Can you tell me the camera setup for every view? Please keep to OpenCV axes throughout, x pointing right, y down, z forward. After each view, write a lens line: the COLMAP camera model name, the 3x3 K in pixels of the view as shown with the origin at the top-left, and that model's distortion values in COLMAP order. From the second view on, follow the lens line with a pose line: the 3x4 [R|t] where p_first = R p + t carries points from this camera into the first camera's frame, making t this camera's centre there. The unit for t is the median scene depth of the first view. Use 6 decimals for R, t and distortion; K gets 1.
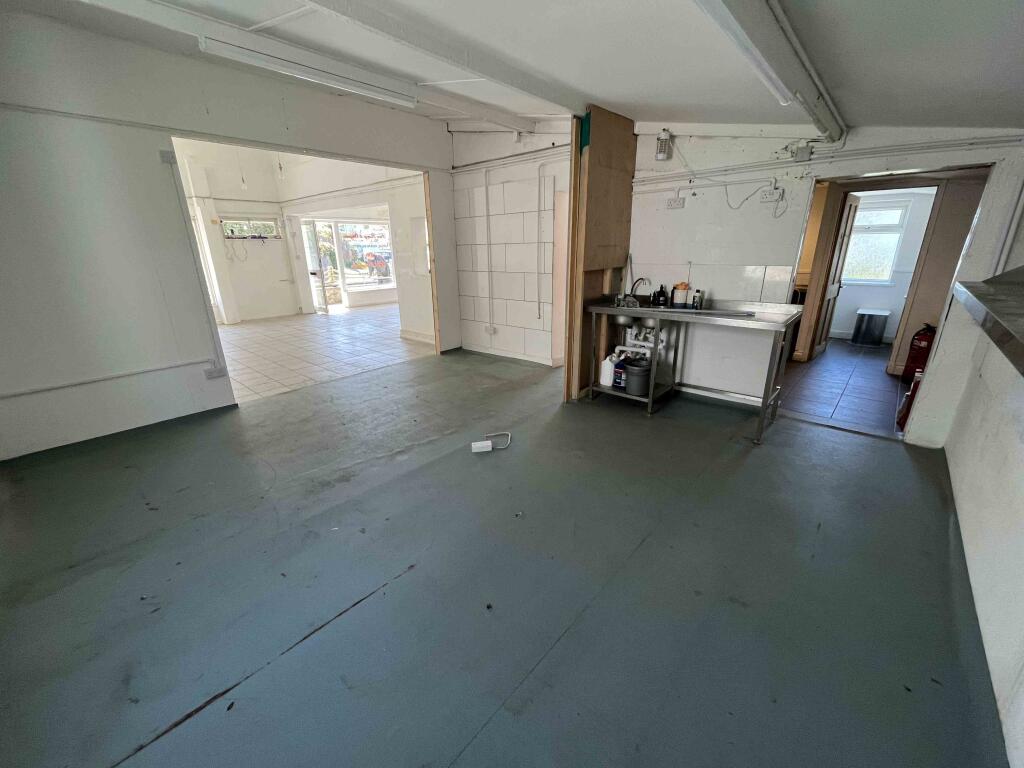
lens RADIAL K [[412.4, 0, 508.6], [0, 412.4, 386.9], [0, 0, 1]] dist [-0.002803, -0.000716]
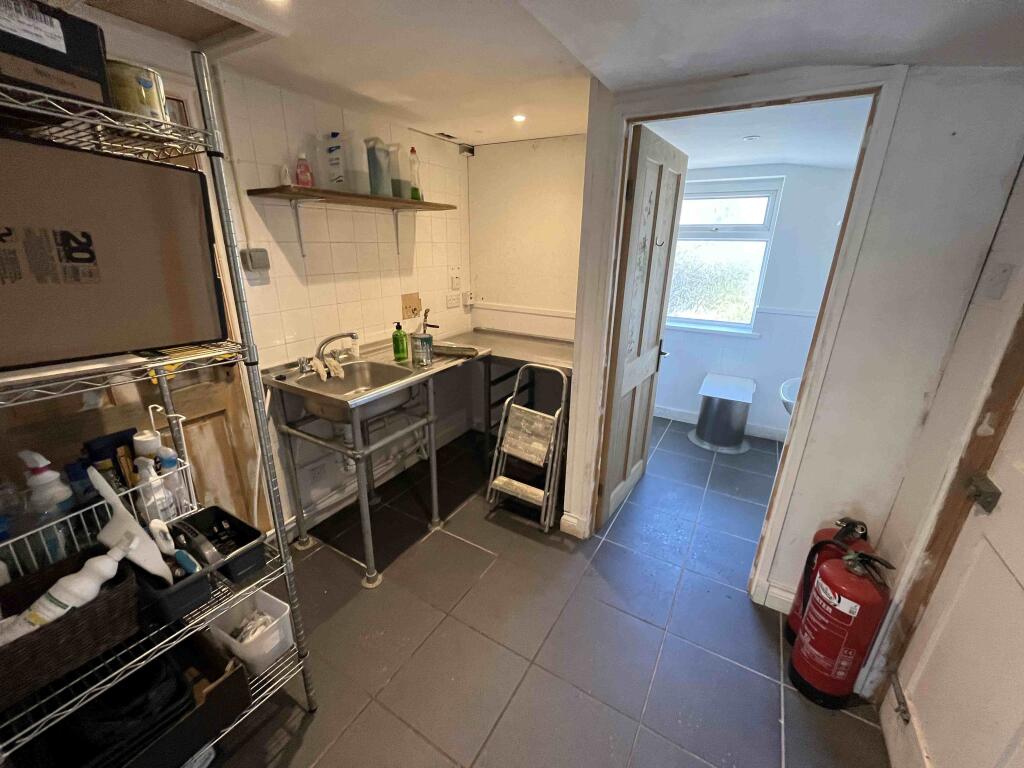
lens RADIAL K [[412.4, 0, 514.5], [0, 412.4, 381.5], [0, 0, 1]] dist [-0.002803, -0.000716]
pose [[0.976295, -0.031547, 0.214134, 0.540625], [0.031077, 0.999502, 0.005560, -0.217654], [-0.214203, 0.001226, 0.976788, 0.575559]]
